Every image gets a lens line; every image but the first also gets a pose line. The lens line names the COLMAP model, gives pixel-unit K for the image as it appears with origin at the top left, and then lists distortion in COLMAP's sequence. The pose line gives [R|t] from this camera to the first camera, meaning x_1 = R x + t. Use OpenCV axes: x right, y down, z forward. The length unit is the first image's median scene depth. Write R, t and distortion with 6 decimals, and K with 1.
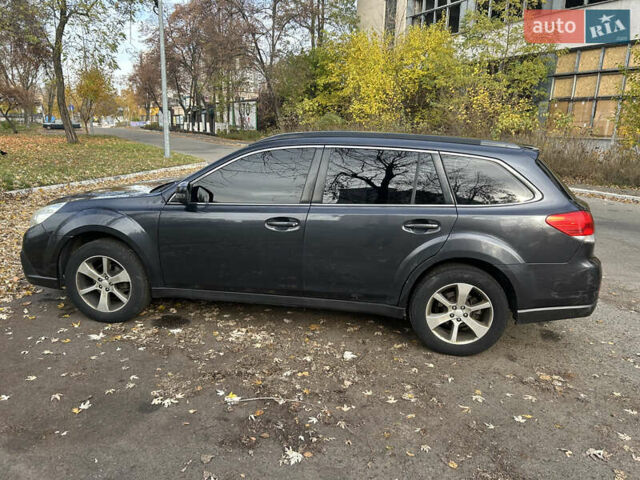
lens RADIAL K [[513.8, 0, 320.0], [0, 513.8, 240.0], [0, 0, 1]] dist [0.010206, 0.002739]
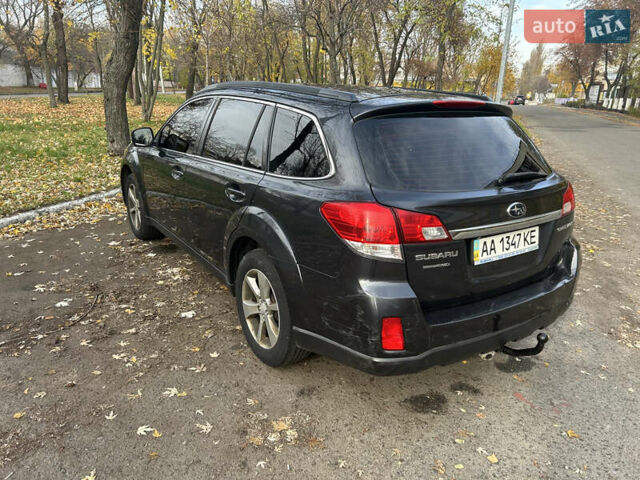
lens RADIAL K [[513.8, 0, 320.0], [0, 513.8, 240.0], [0, 0, 1]] dist [0.010206, 0.002739]
pose [[0.653209, 0.208525, -0.727897, 0.879024], [-0.181539, 0.976422, 0.116810, -0.070160], [0.735092, 0.055840, 0.675663, 0.515378]]
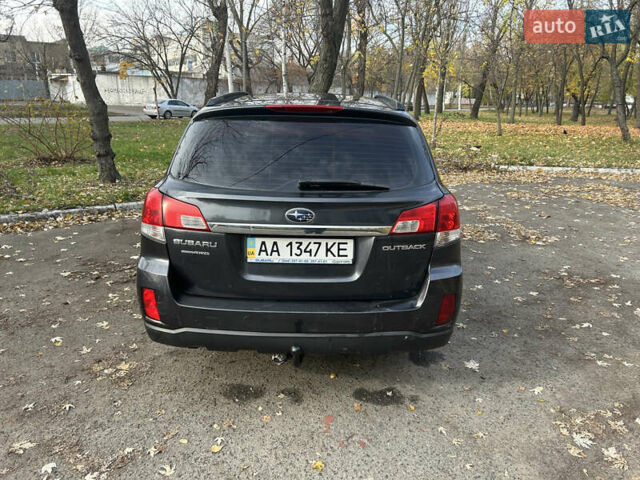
lens RADIAL K [[513.8, 0, 320.0], [0, 513.8, 240.0], [0, 0, 1]] dist [0.010206, 0.002739]
pose [[0.091547, 0.243733, -0.965512, 1.185186], [-0.241405, 0.946094, 0.215941, -0.191989], [0.966097, 0.213310, 0.145450, 1.084527]]
